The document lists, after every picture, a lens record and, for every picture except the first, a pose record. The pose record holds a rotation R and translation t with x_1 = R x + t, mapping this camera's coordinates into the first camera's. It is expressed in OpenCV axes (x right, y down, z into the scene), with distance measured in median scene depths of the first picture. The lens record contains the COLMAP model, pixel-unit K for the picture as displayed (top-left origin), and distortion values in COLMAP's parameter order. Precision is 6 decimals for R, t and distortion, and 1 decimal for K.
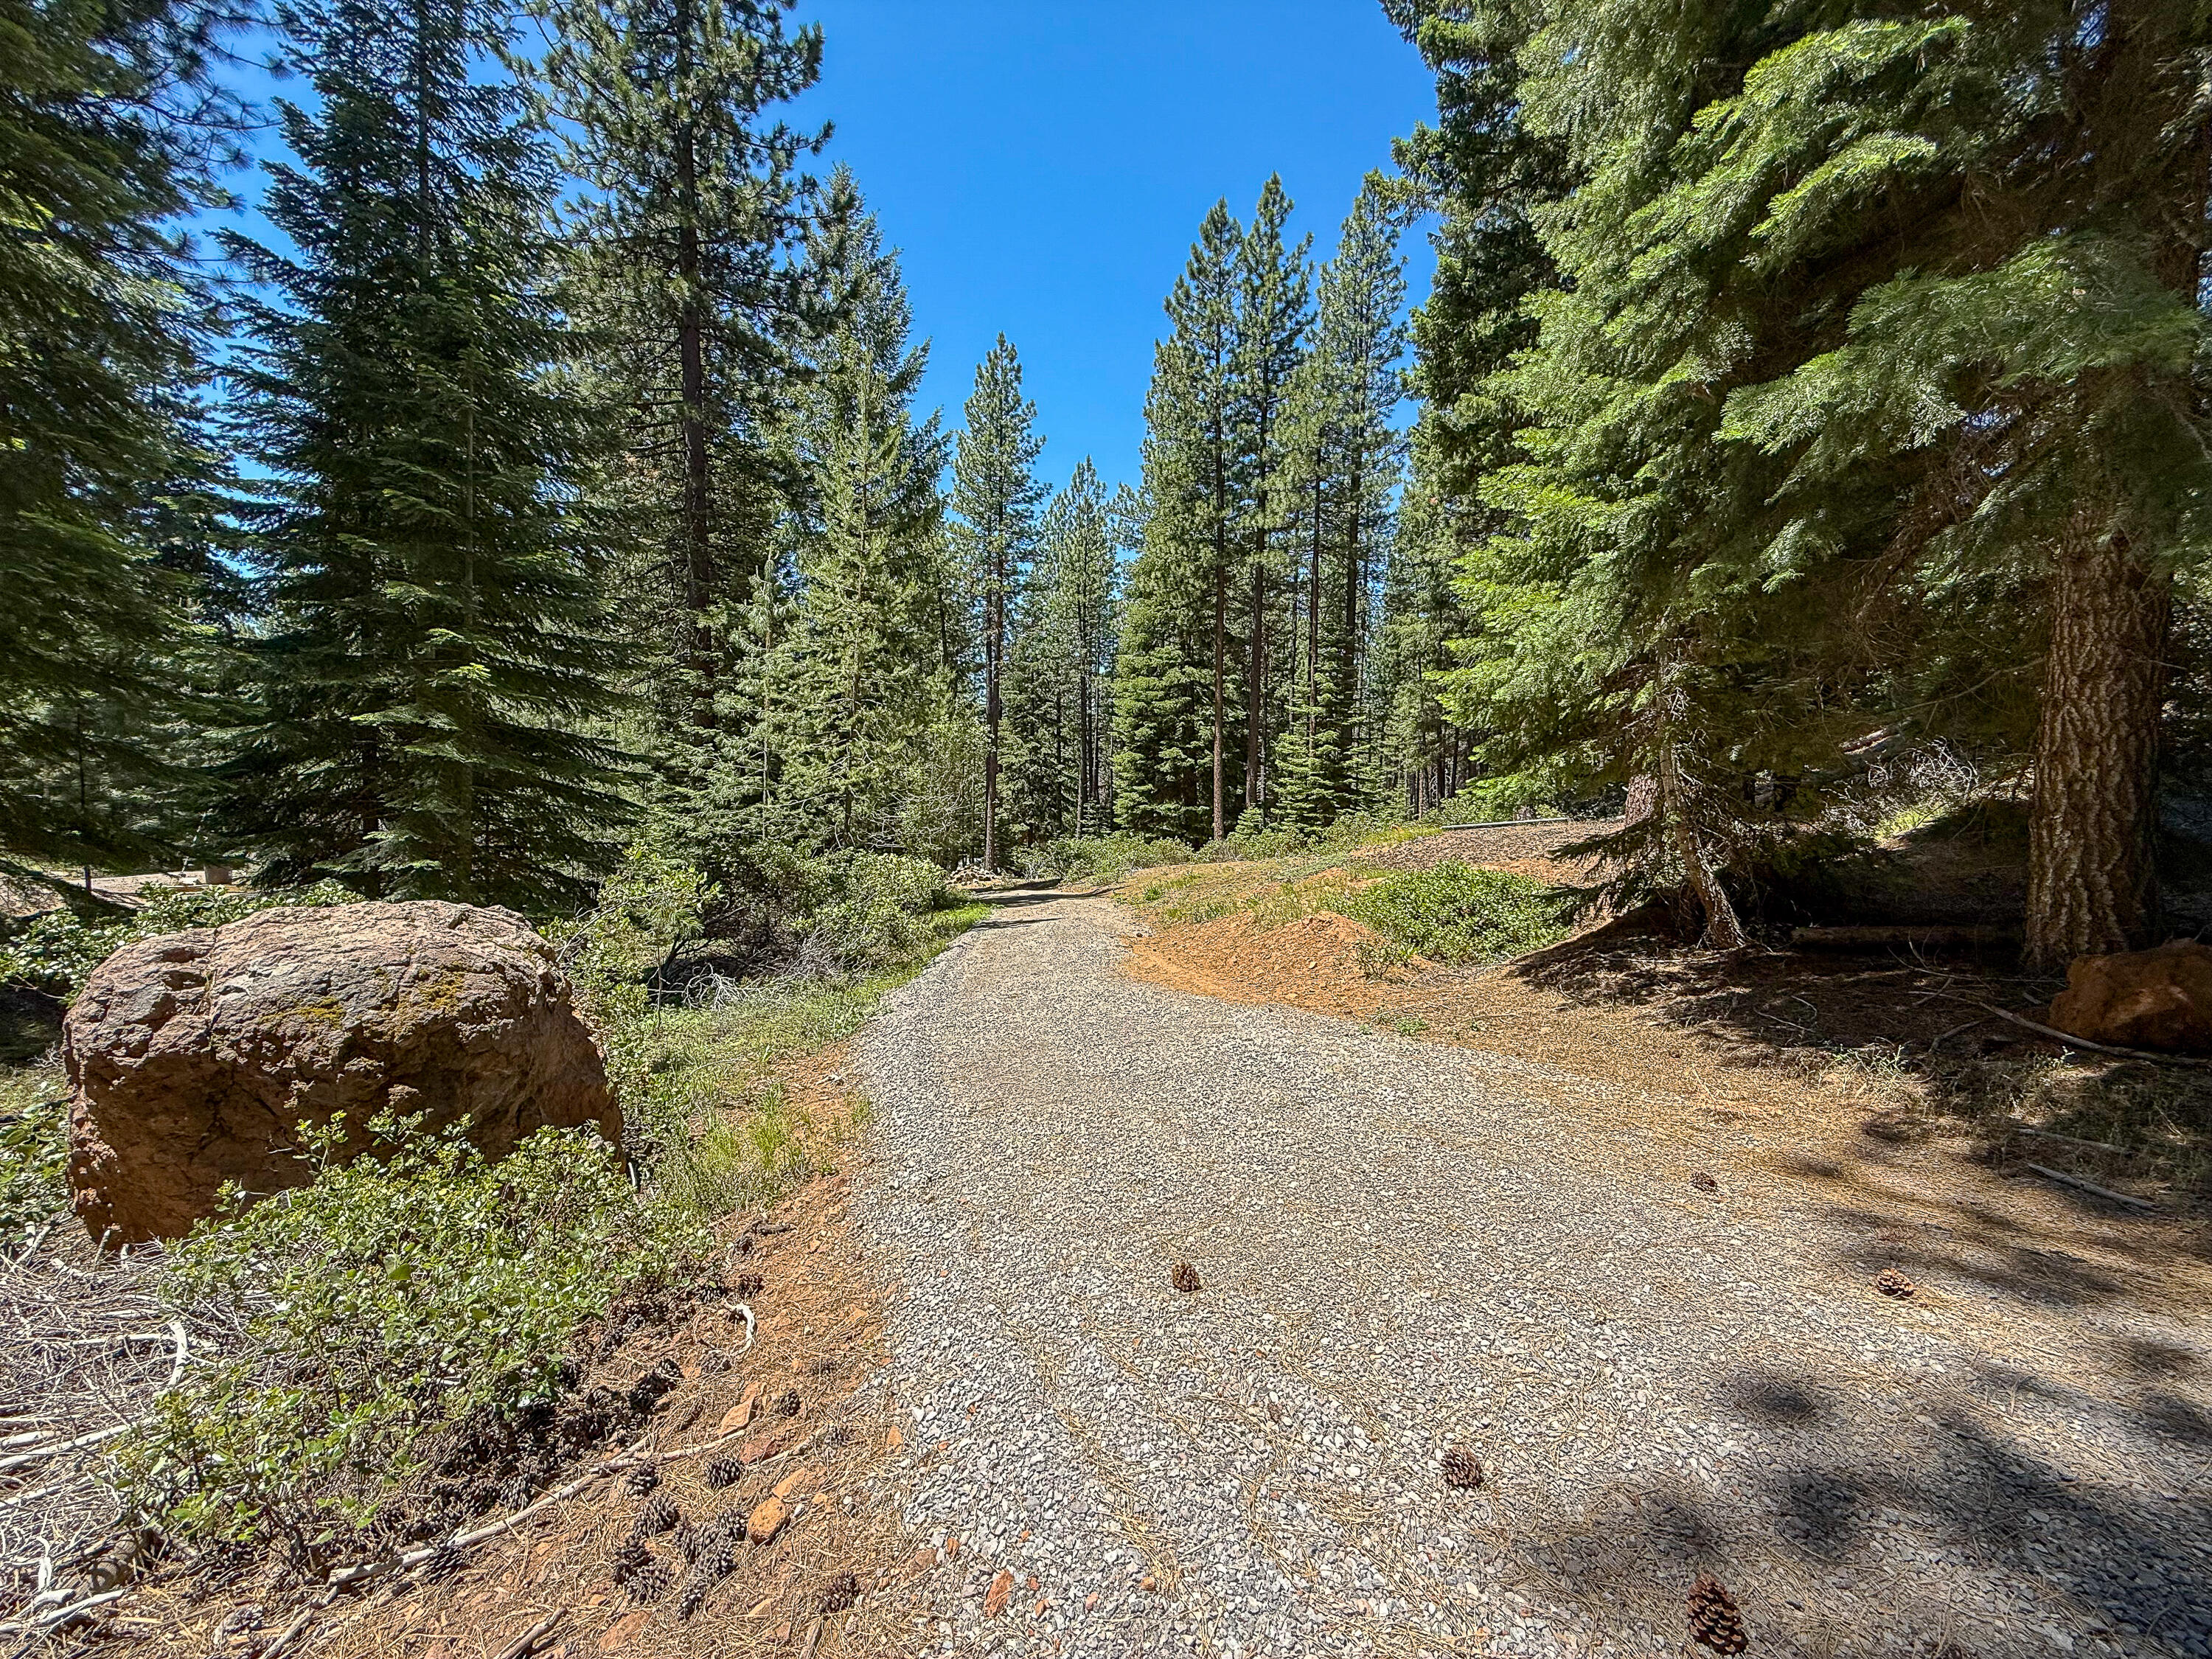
lens RADIAL K [[880.7, 0, 1096.4], [0, 880.7, 828.4], [0, 0, 1]] dist [-0.000053, -0.000020]
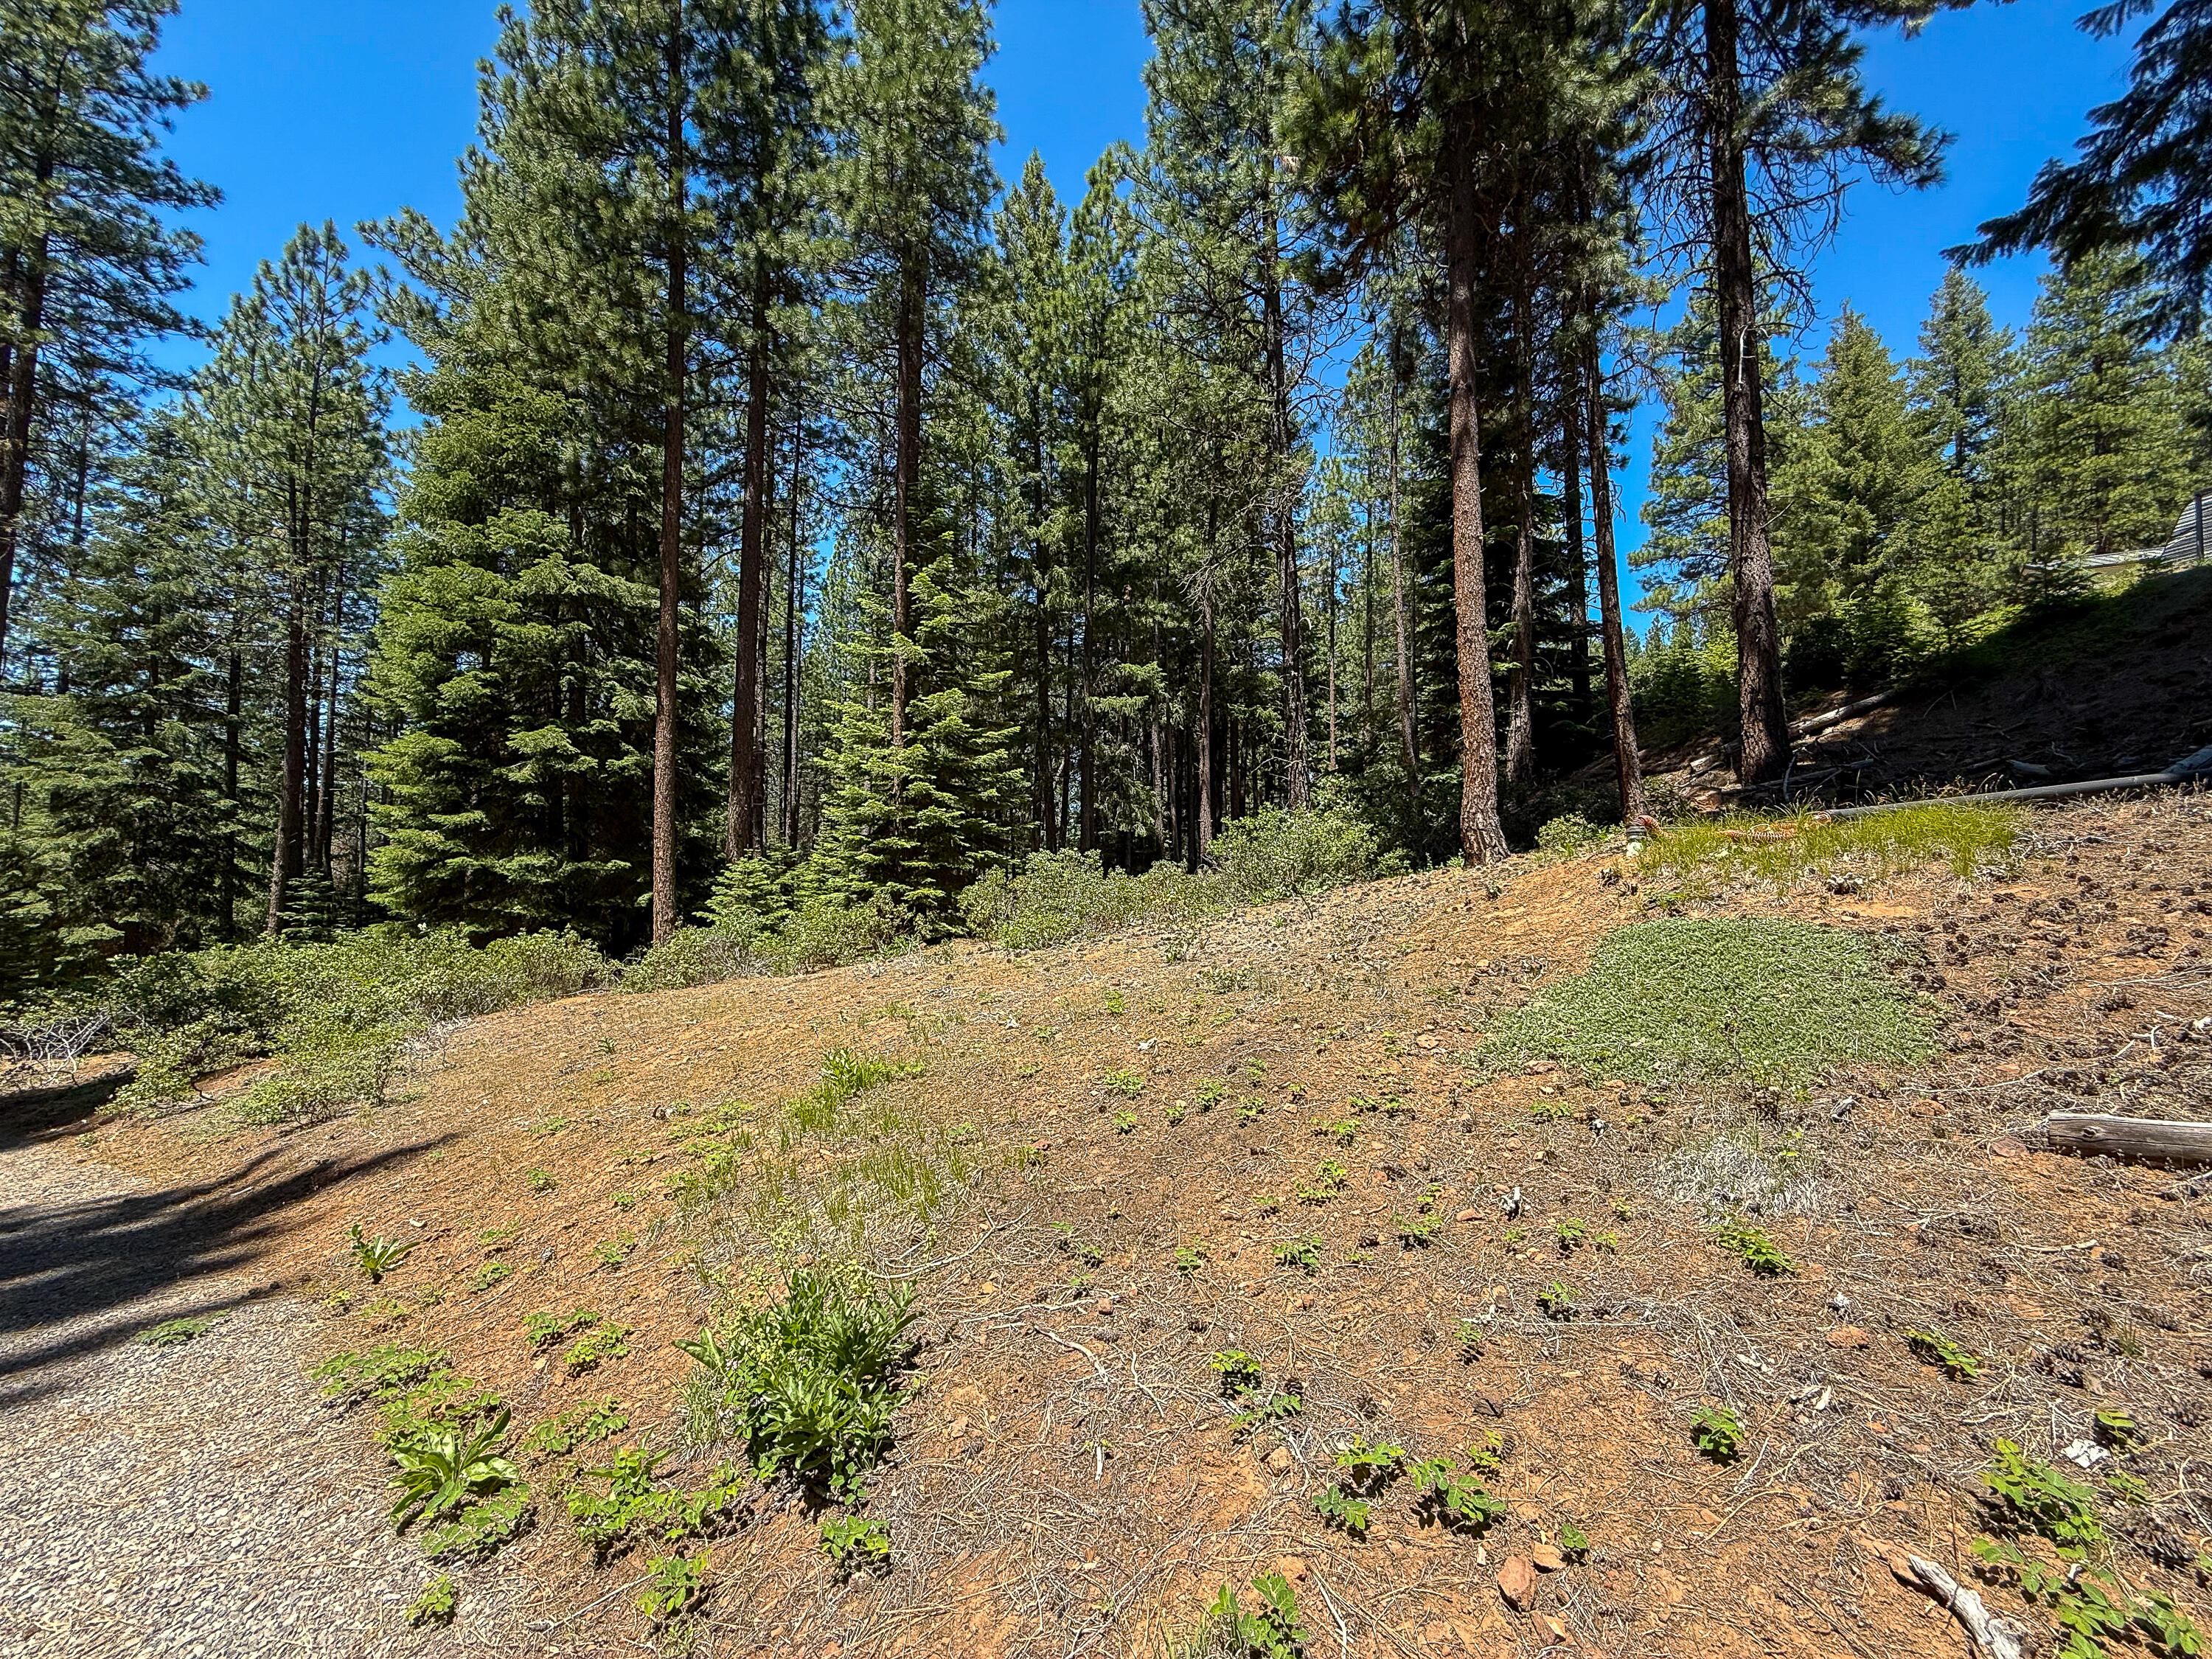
lens RADIAL K [[880.7, 0, 1096.4], [0, 880.7, 828.4], [0, 0, 1]] dist [-0.000053, -0.000020]
pose [[0.756291, 0.029230, 0.653582, 0.008049], [0.038862, 0.995230, -0.089479, 0.009237], [-0.653080, 0.093071, 0.751548, 0.478787]]
